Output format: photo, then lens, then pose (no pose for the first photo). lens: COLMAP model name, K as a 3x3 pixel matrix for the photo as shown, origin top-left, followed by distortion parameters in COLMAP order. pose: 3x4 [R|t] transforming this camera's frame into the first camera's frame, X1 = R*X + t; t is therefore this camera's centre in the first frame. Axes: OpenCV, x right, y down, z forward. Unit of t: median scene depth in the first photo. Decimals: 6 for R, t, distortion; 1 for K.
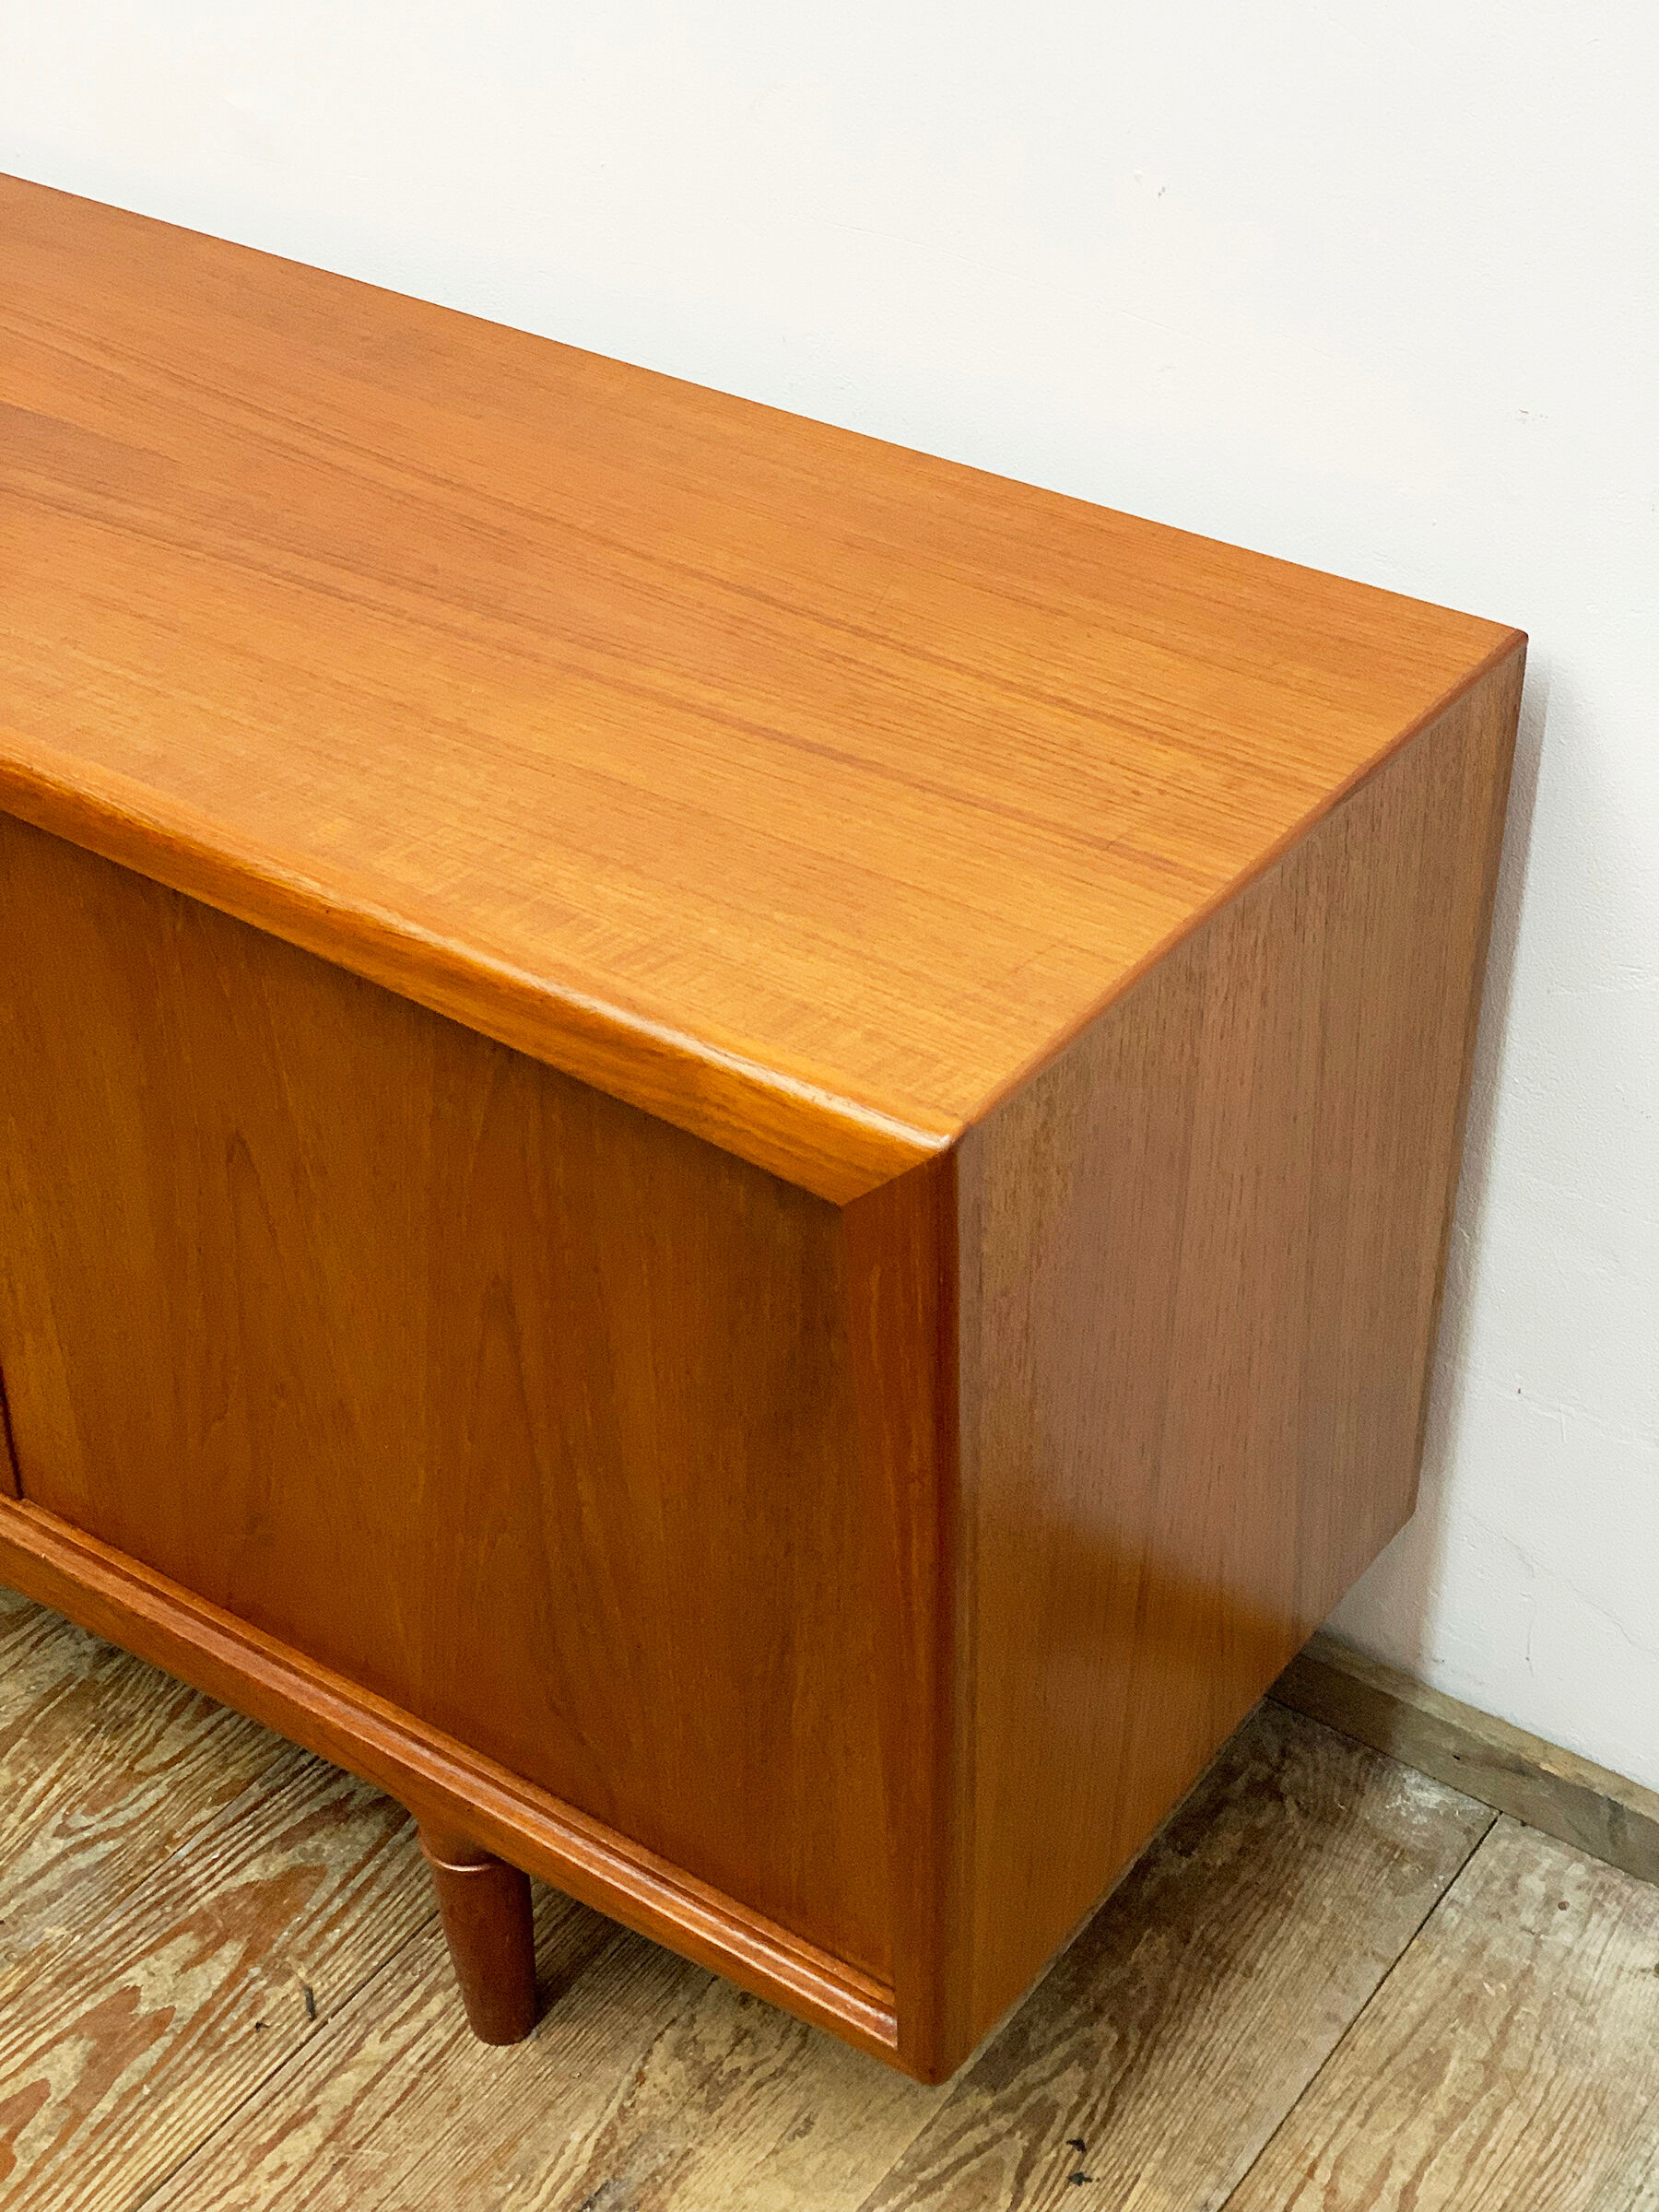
lens RADIAL K [[3308.1, 0, 829.5], [0, 3308.1, 1106.0], [0, 0, 1]] dist [0.120072, -0.468458]
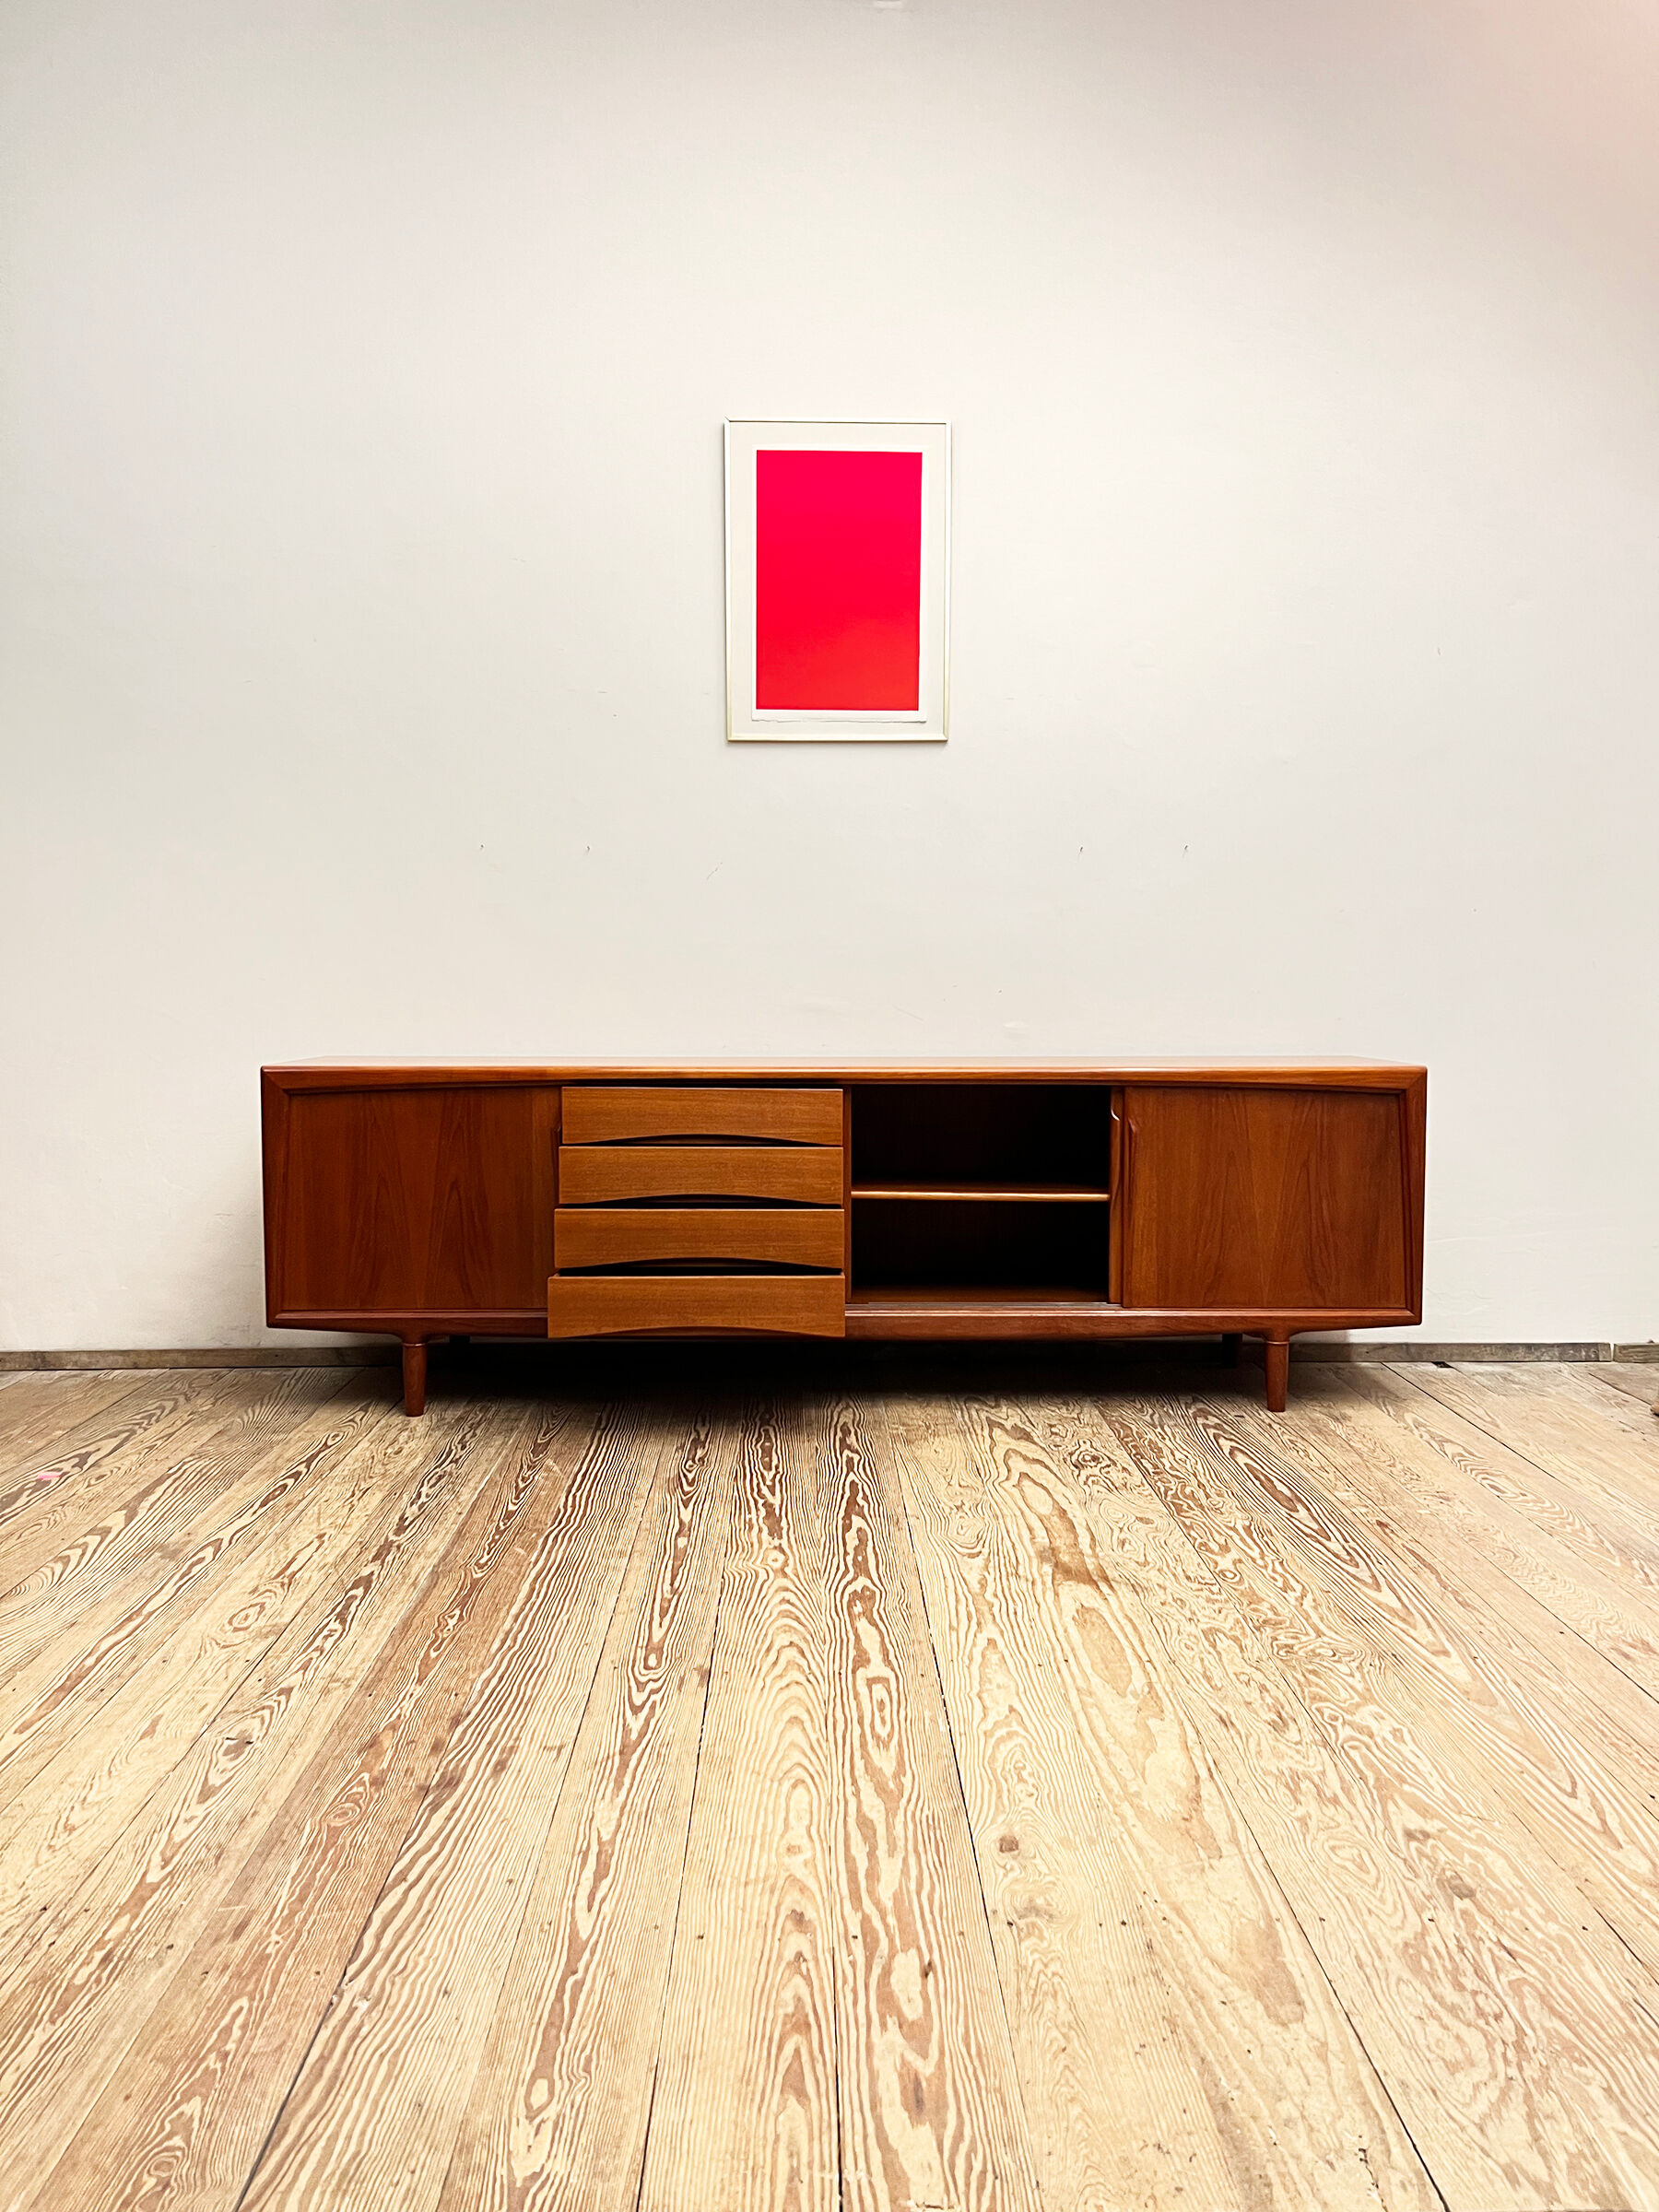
lens RADIAL K [[1634.8, 0, 829.5], [0, 1634.8, 1106.0], [0, 0, 1]] dist [0.079679, -0.000391]
pose [[0.805142, -0.031541, 0.592242, -1.658577], [0.345902, 0.836132, -0.425717, 0.616510], [-0.481765, 0.547620, 0.684116, -0.278351]]
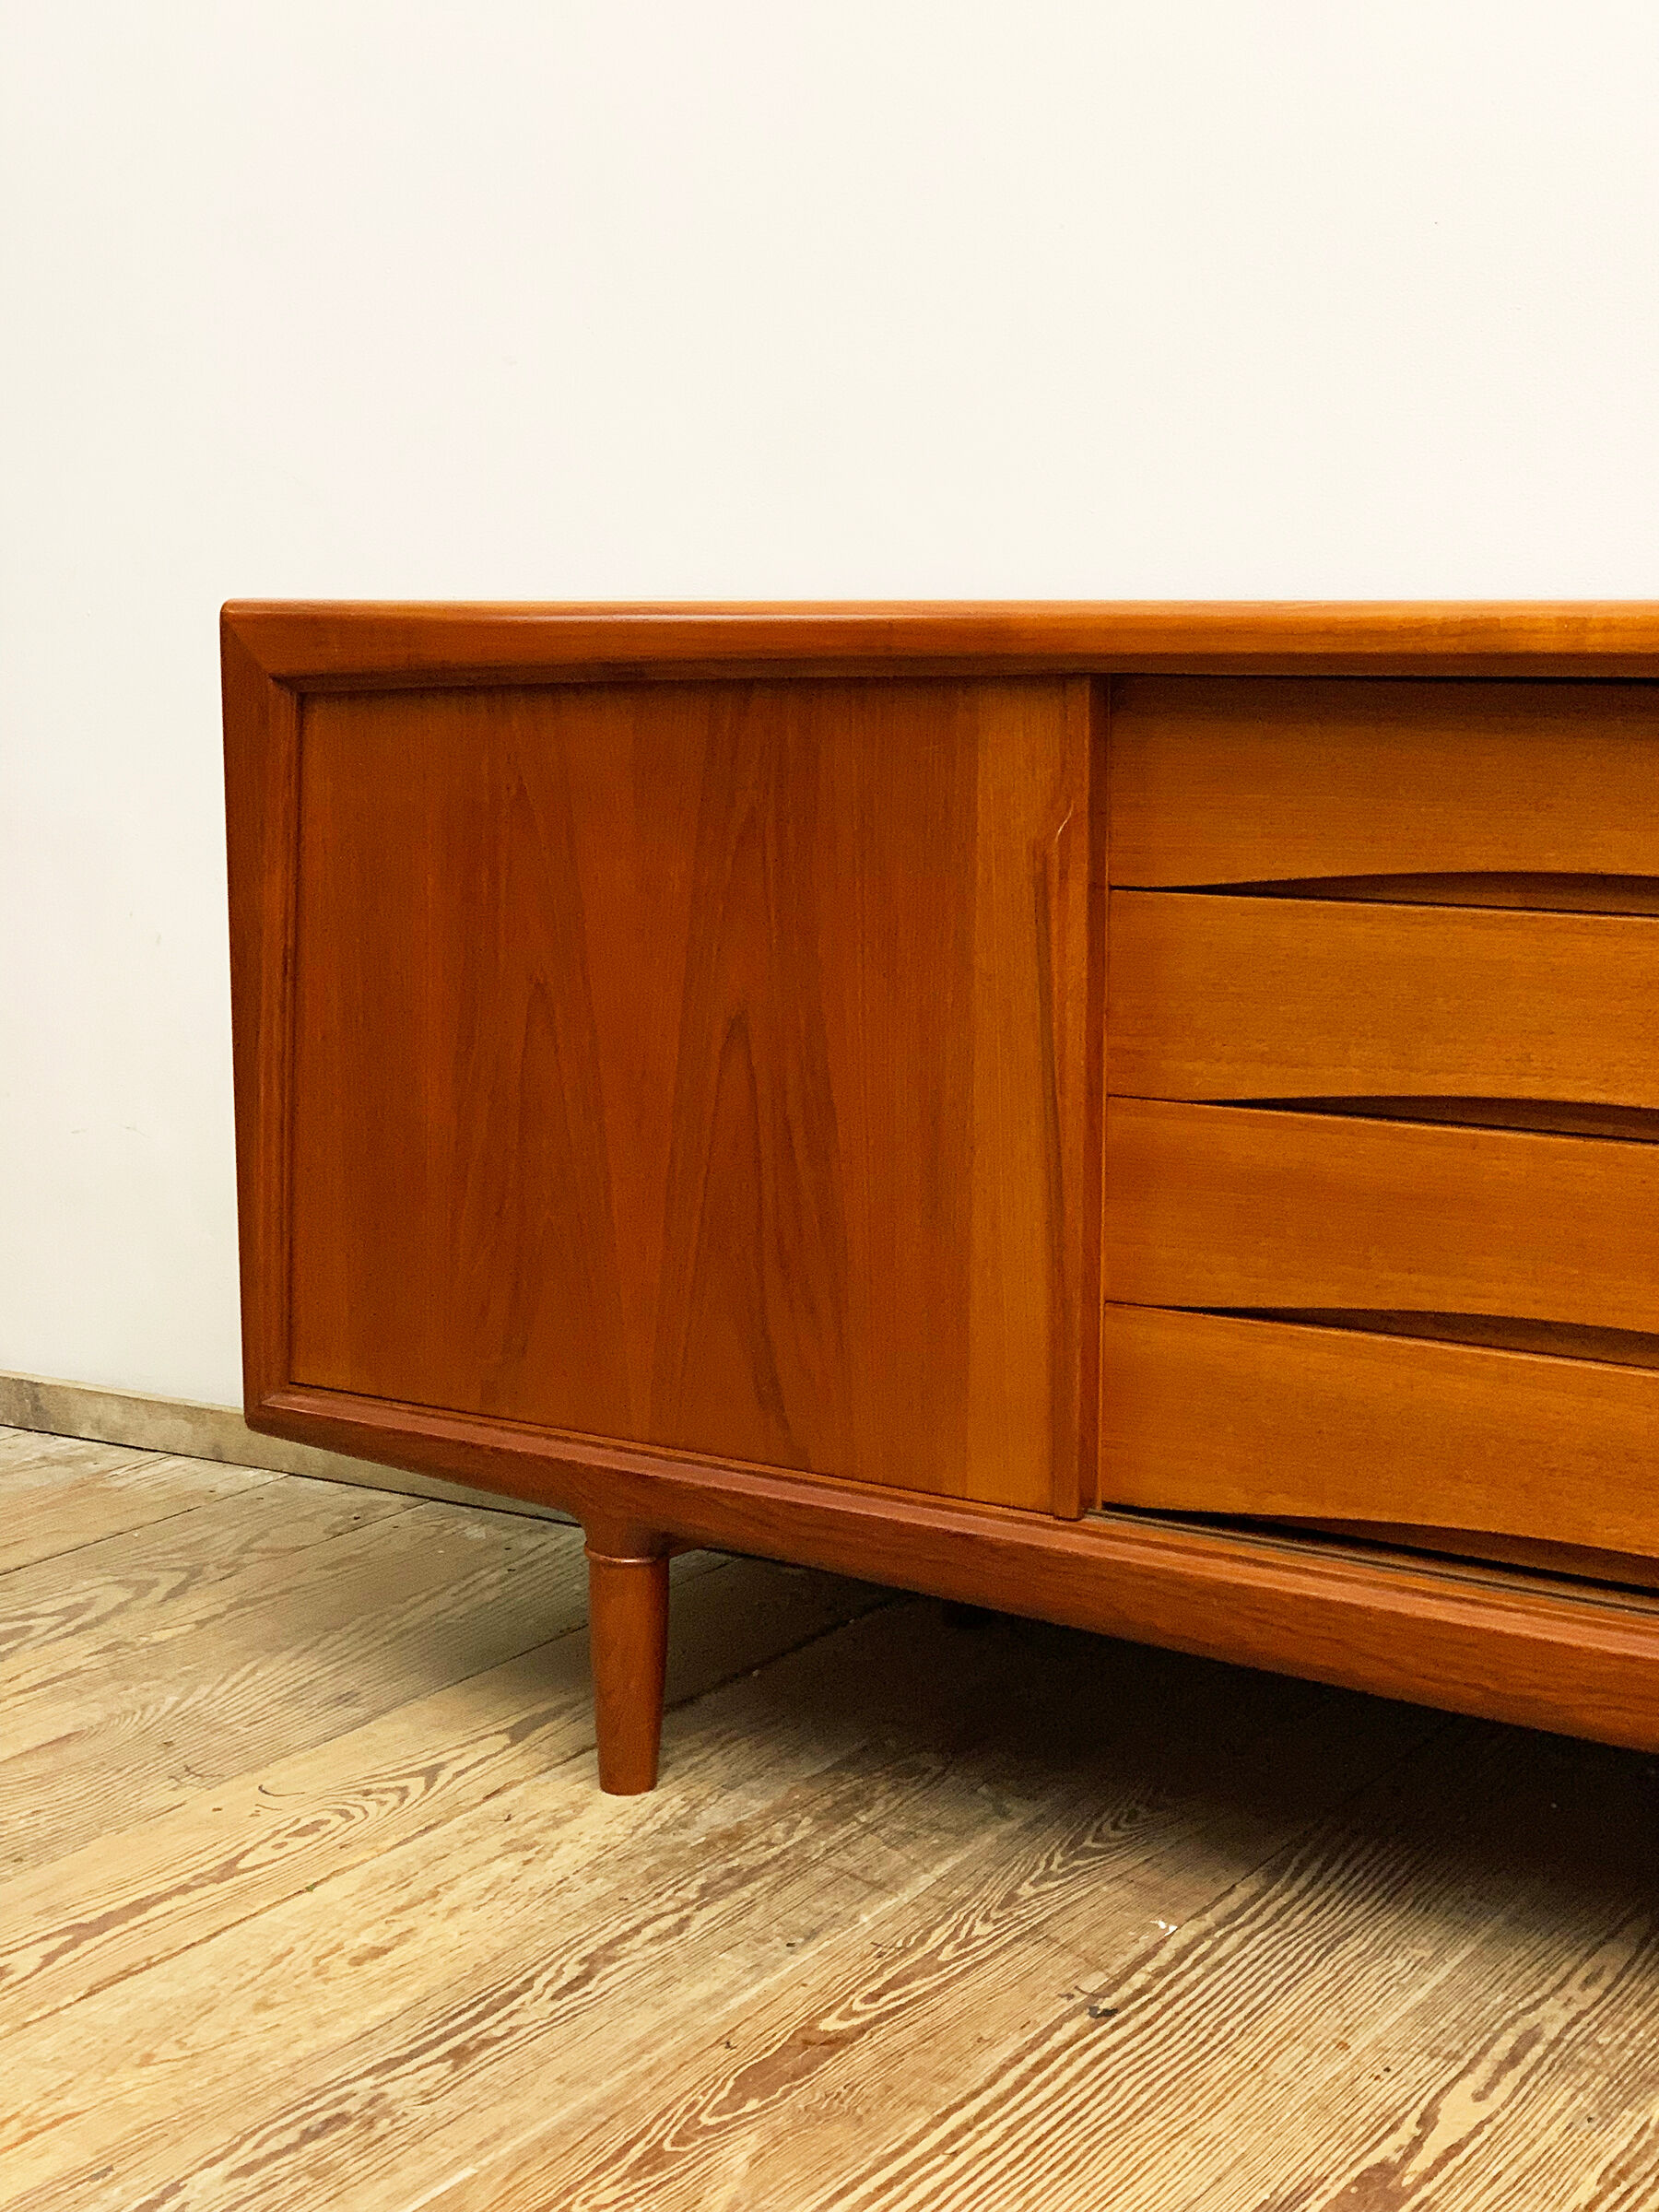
lens RADIAL K [[3265.4, 0, 829.5], [0, 3265.4, 1106.0], [0, 0, 1]] dist [0.208014, -0.857812]
pose [[0.998943, 0.002175, 0.045924, -0.902923], [0.019413, 0.885511, -0.464212, 0.255634], [-0.041676, 0.464613, 0.884533, 0.342261]]
